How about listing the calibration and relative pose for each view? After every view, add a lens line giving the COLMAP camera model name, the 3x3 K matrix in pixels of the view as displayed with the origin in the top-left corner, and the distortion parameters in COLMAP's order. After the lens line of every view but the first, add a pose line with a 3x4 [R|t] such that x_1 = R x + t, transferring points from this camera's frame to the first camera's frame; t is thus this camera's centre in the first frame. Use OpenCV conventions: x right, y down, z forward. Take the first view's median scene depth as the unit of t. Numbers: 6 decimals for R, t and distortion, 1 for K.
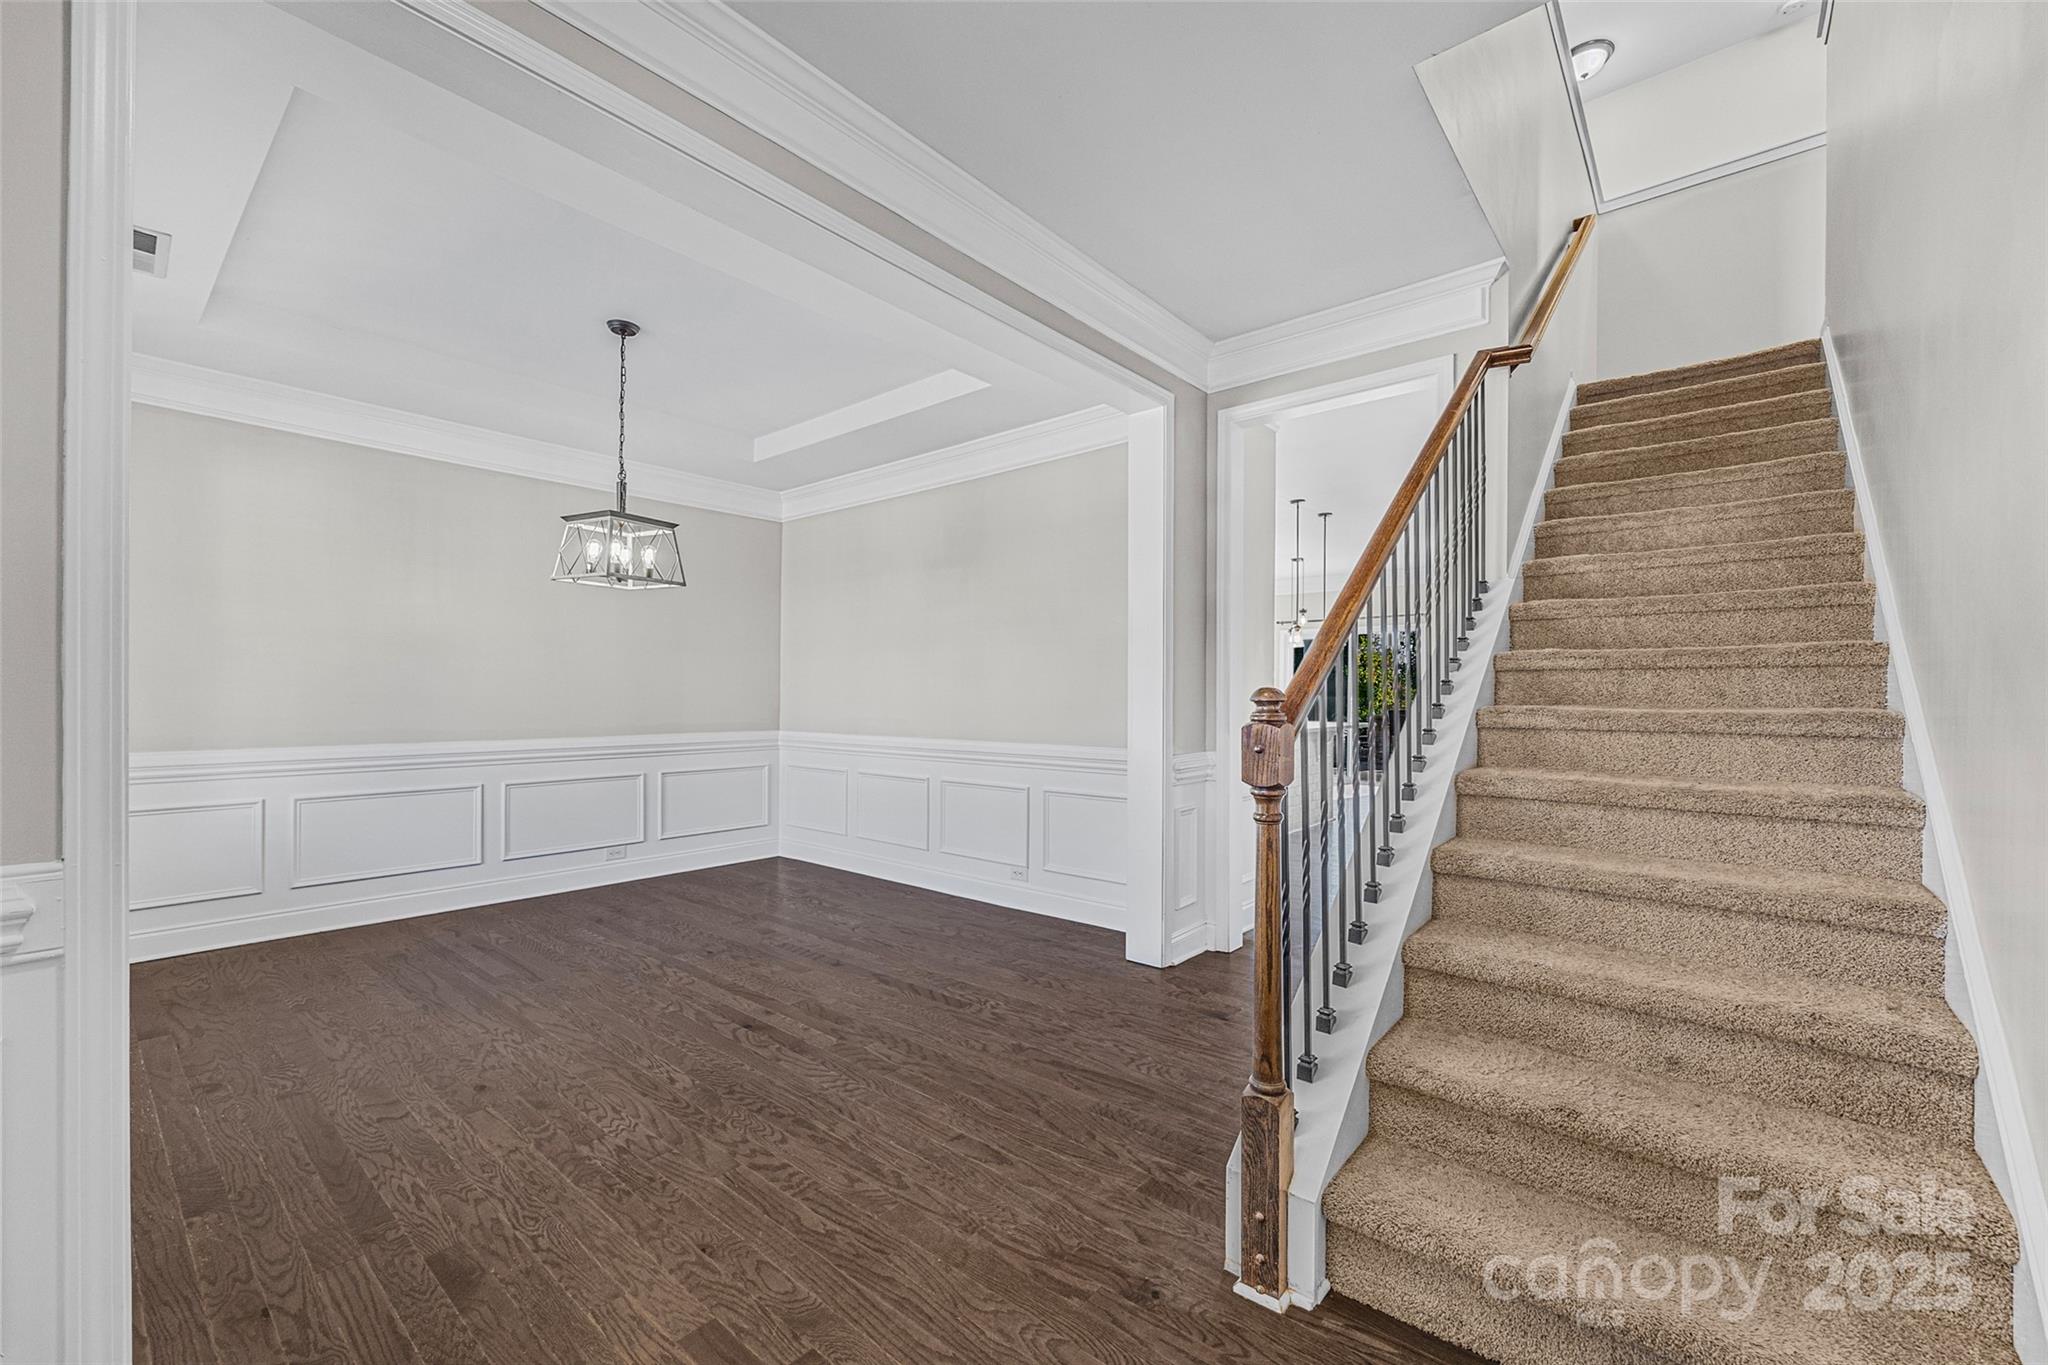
lens RADIAL K [[831.5, 0, 1017.7], [0, 831.5, 679.0], [0, 0, 1]] dist [-0.001676, 0.000042]
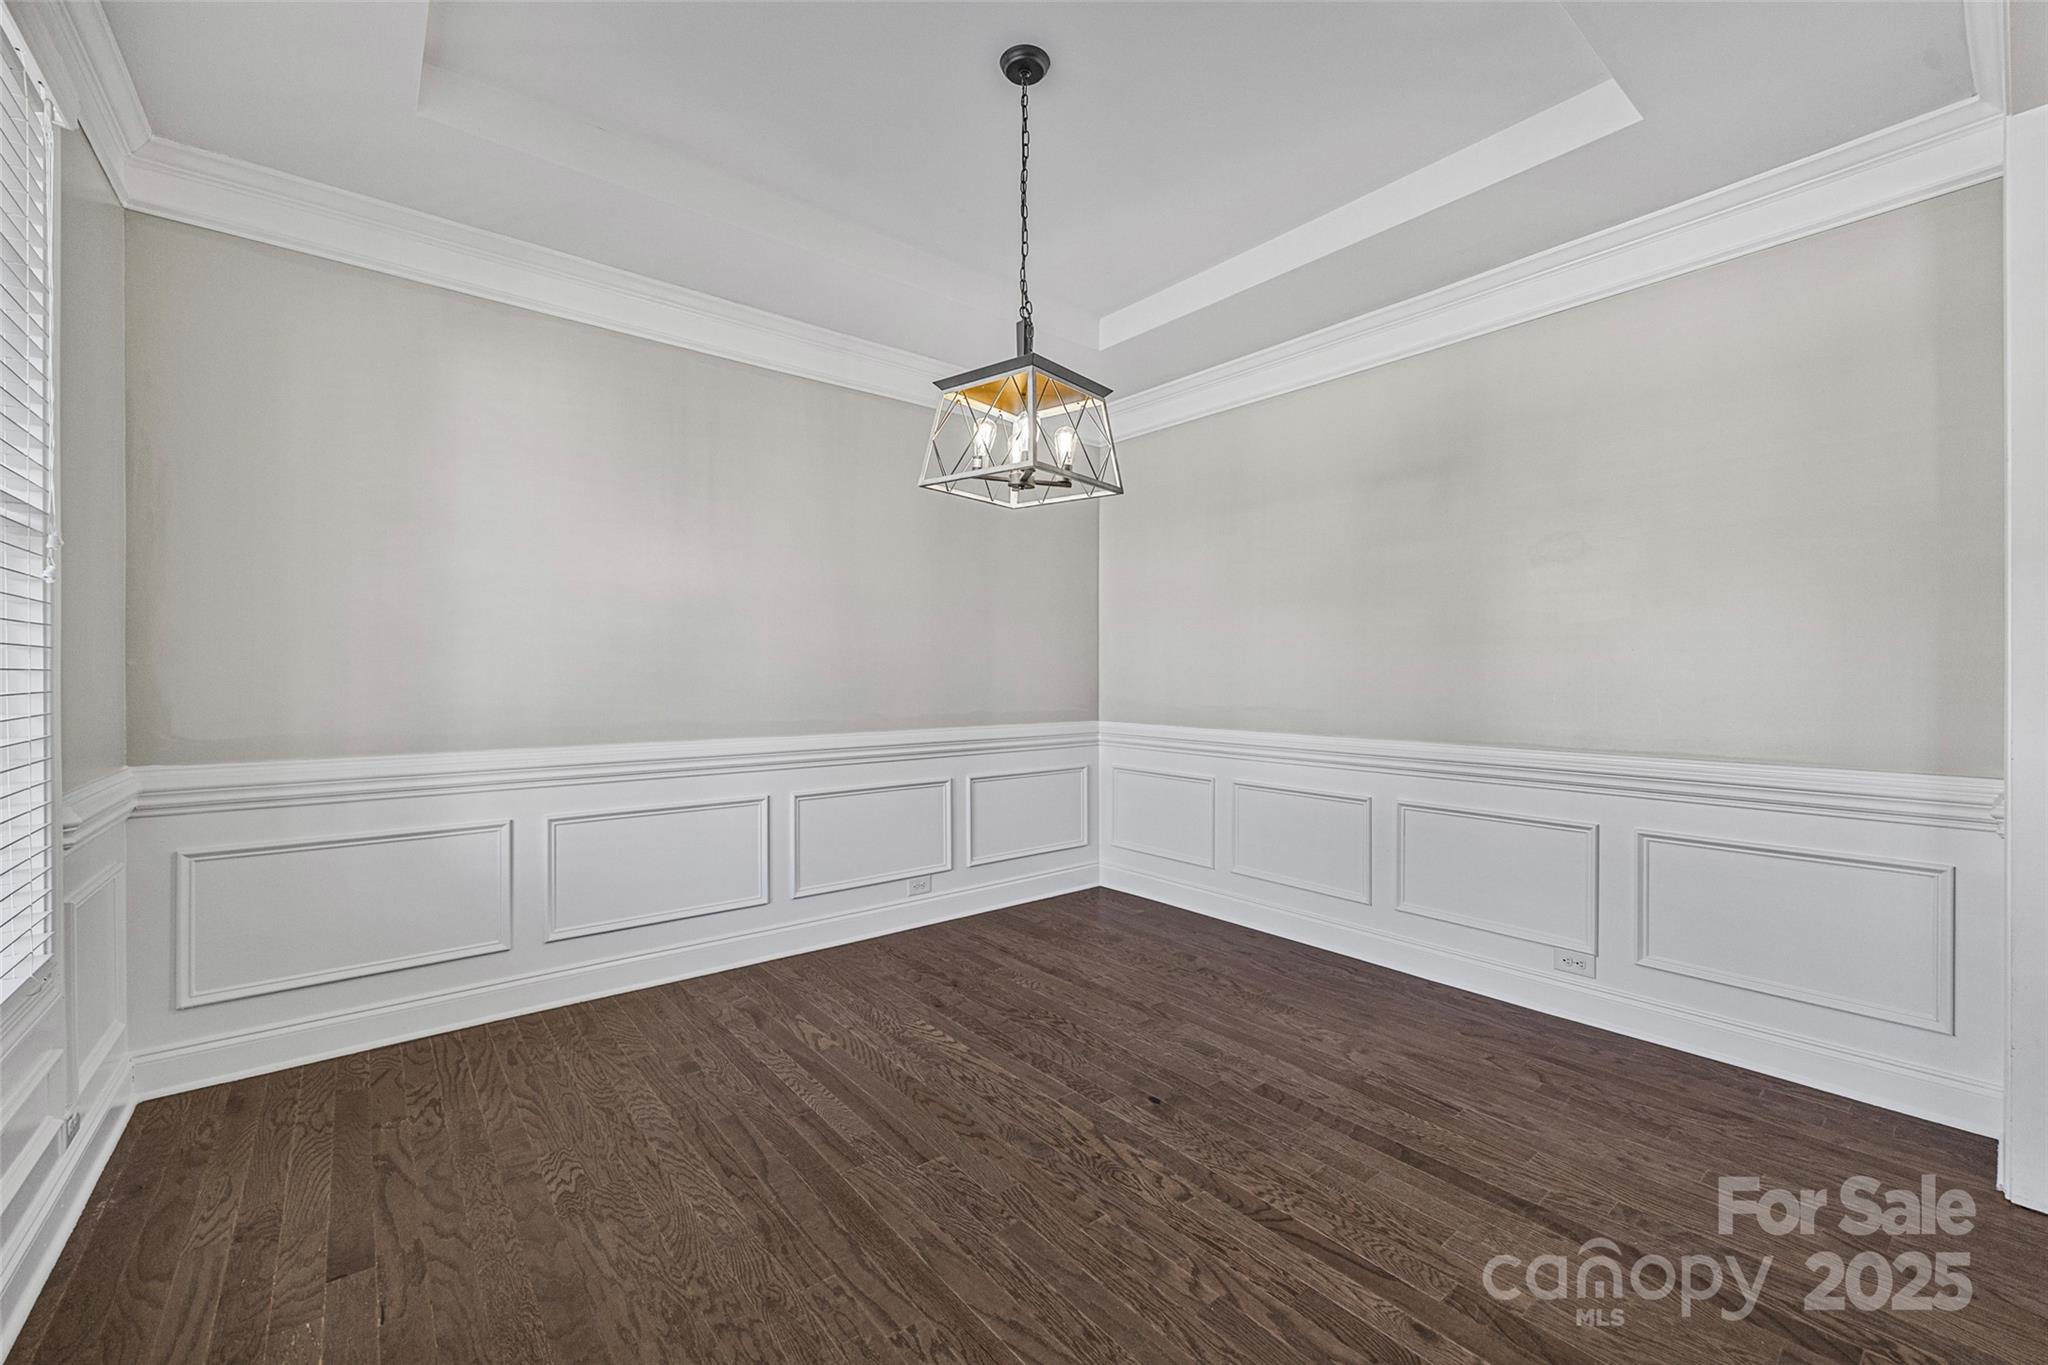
lens RADIAL K [[825.8, 0, 1017.9], [0, 825.8, 666.8], [0, 0, 1]] dist [-0.002545, 0.000069]
pose [[0.983057, -0.001567, -0.183294, -0.332847], [0.003842, 0.999920, 0.012060, 0.004623], [0.183261, -0.012560, 0.982984, 0.366346]]
